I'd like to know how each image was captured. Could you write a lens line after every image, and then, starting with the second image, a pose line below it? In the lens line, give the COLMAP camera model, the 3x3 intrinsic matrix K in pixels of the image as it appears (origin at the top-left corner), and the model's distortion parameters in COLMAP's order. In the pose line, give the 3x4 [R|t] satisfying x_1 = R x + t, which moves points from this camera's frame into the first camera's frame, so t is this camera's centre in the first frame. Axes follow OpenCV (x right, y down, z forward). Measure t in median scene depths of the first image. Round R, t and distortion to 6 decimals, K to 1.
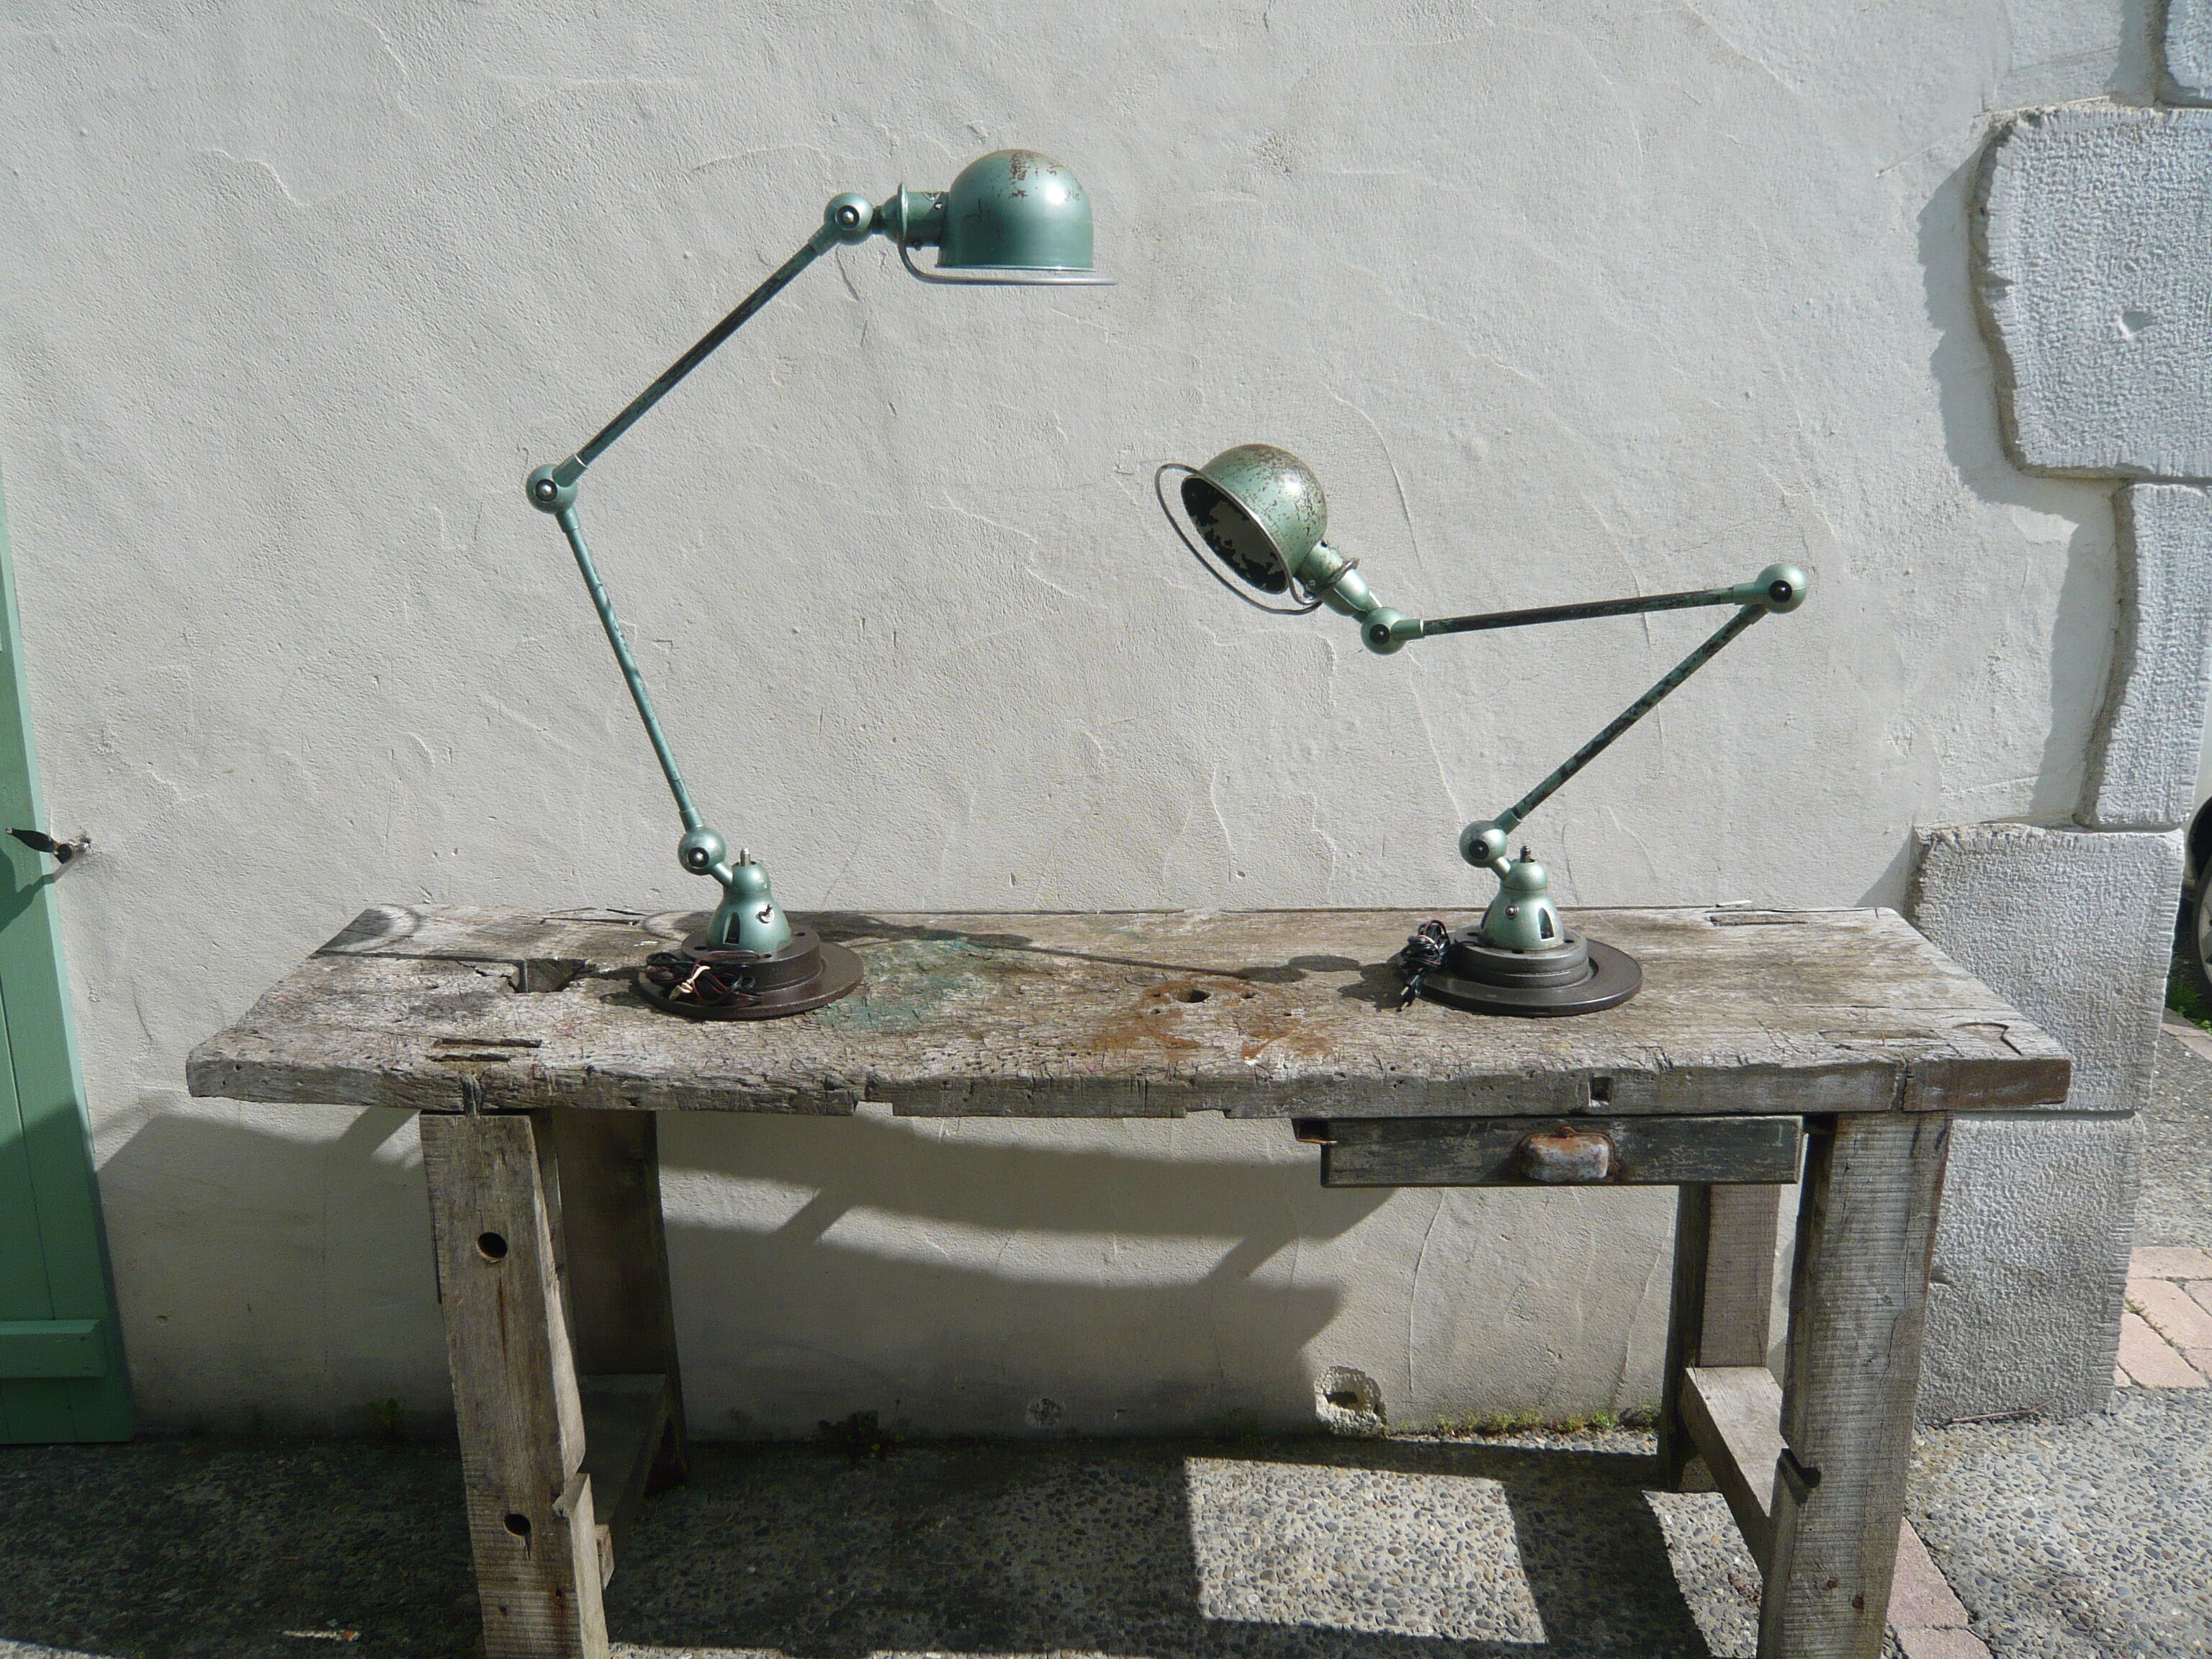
lens RADIAL K [[2119.1, 0, 1106.0], [0, 2119.1, 829.5], [0, 0, 1]] dist [-0.012296, -0.001616]
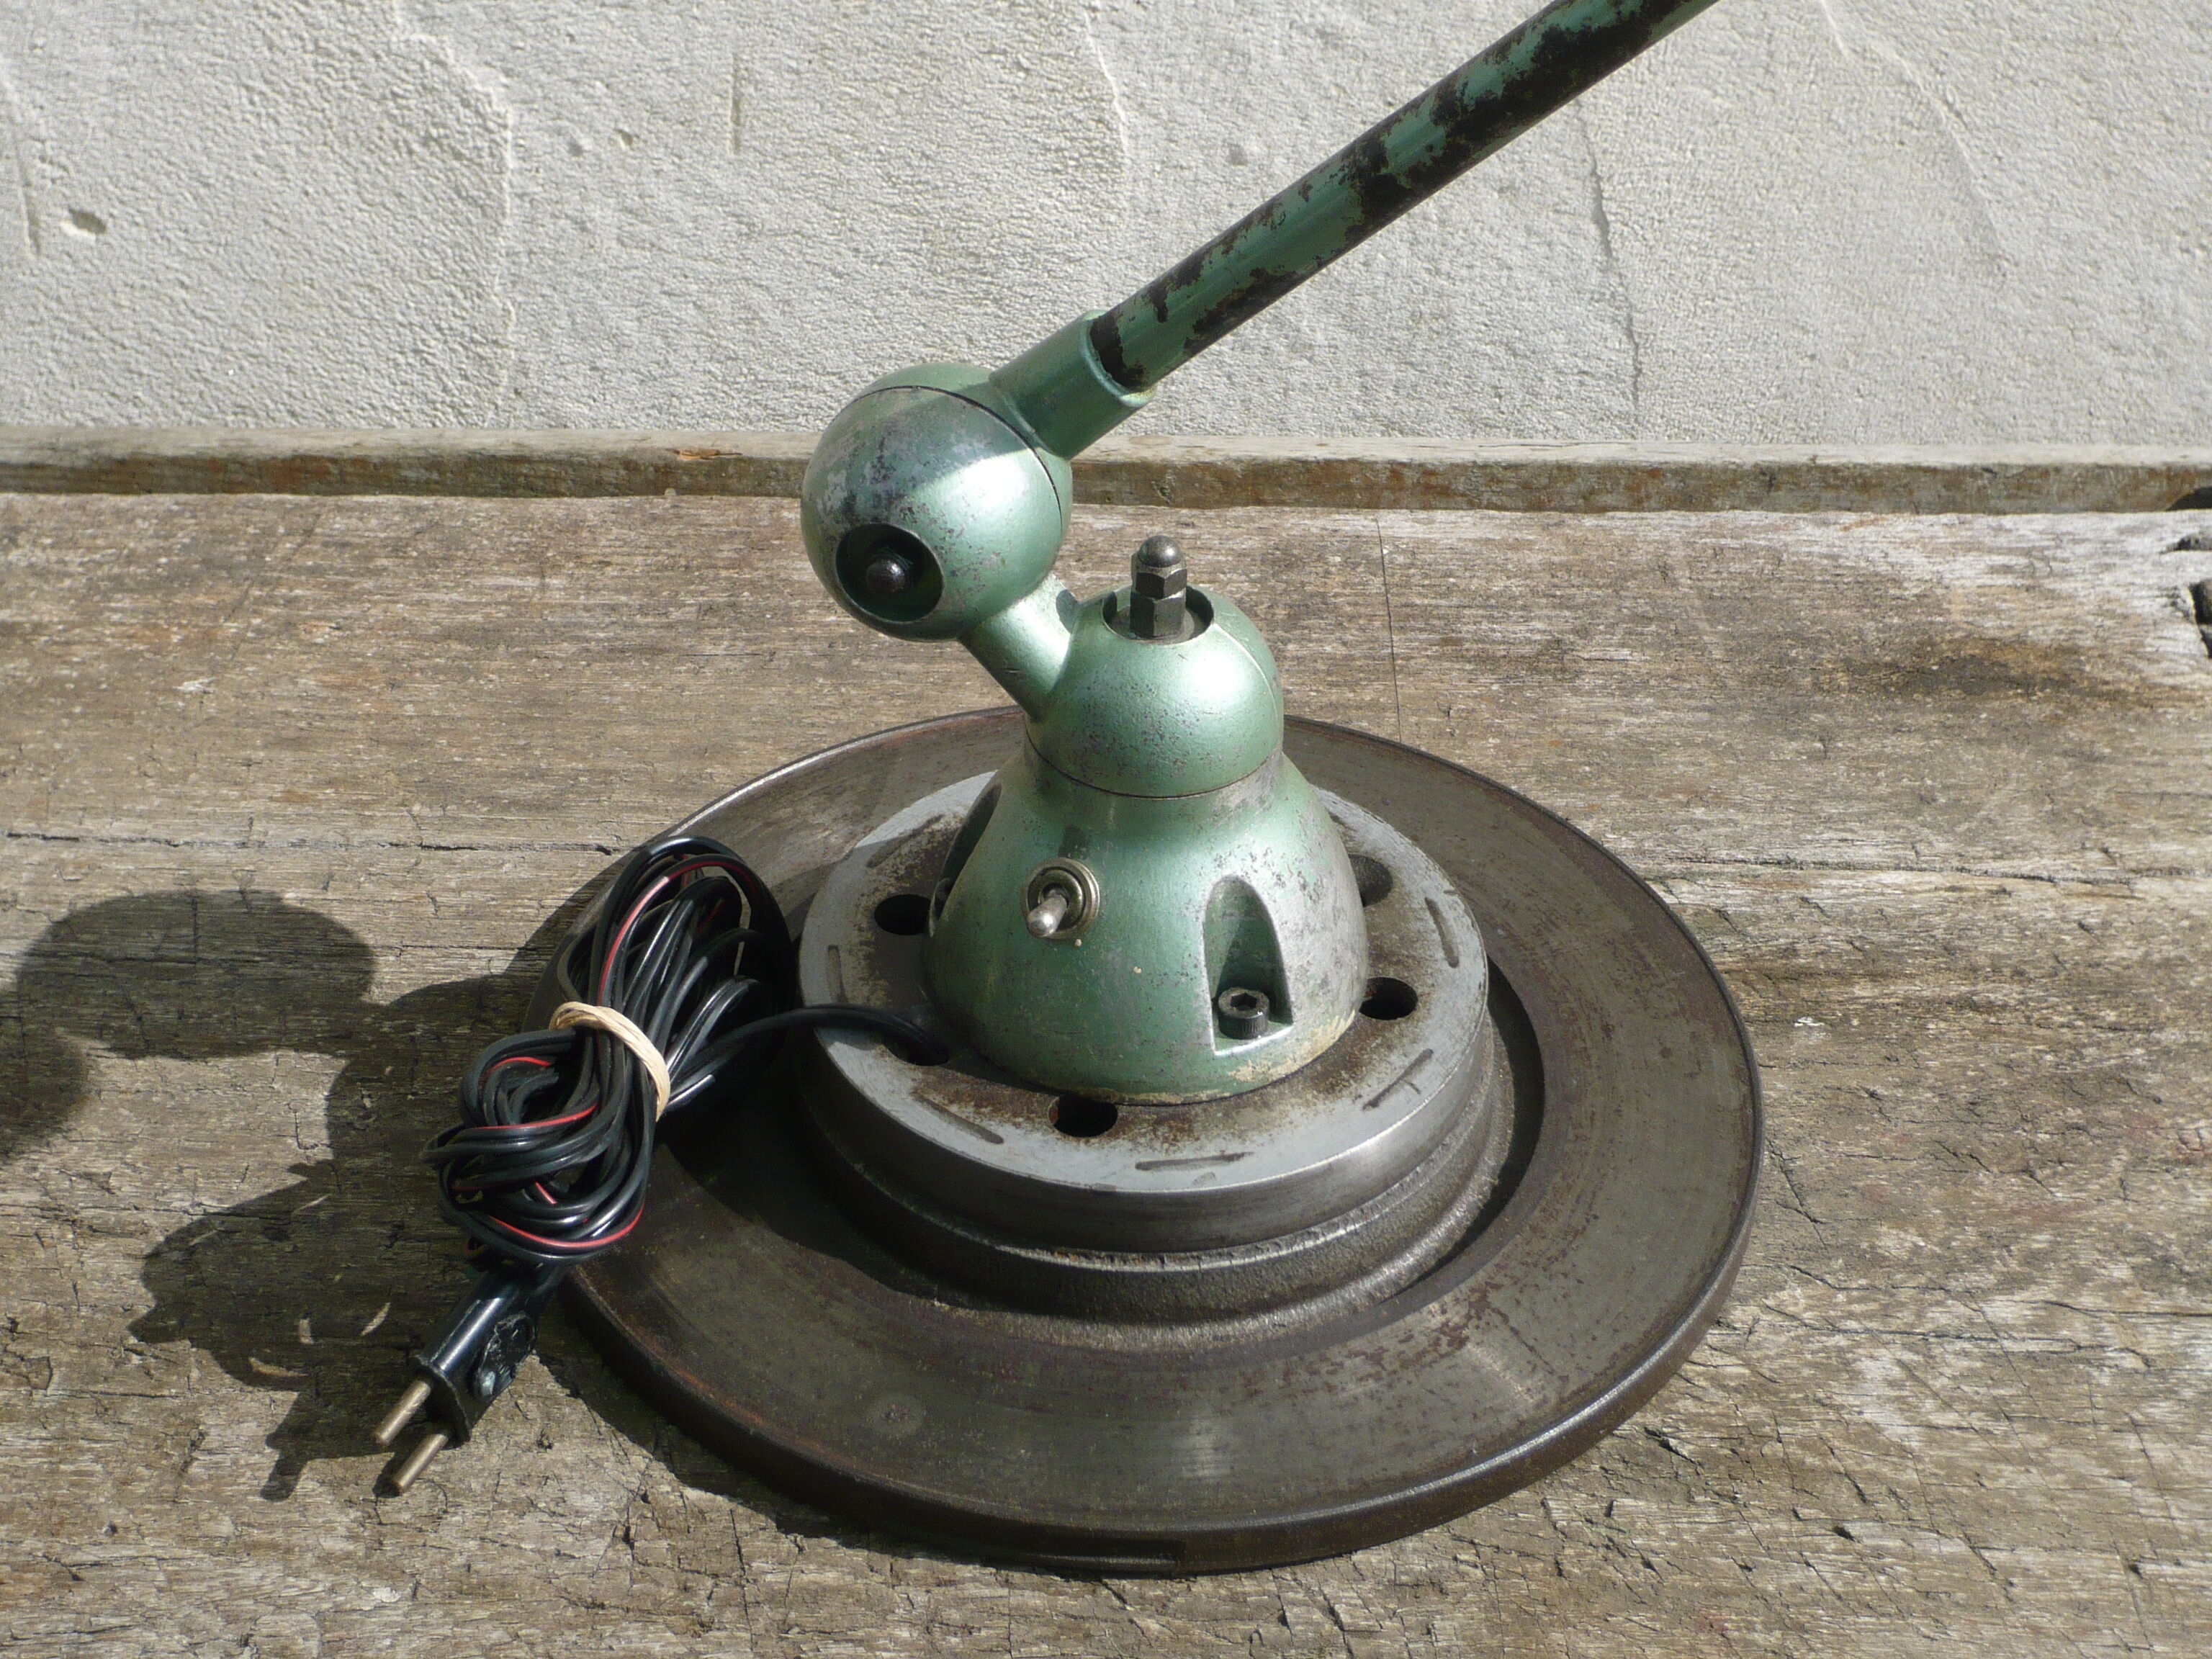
lens RADIAL K [[4353.7, 0, 1106.0], [0, 4353.7, 829.5], [0, 0, 1]] dist [-0.036380, -0.269993]
pose [[0.999881, 0.014215, 0.005989, 0.191272], [-0.015424, 0.915778, 0.401389, -0.117036], [0.000221, -0.401434, 0.915888, 0.651937]]
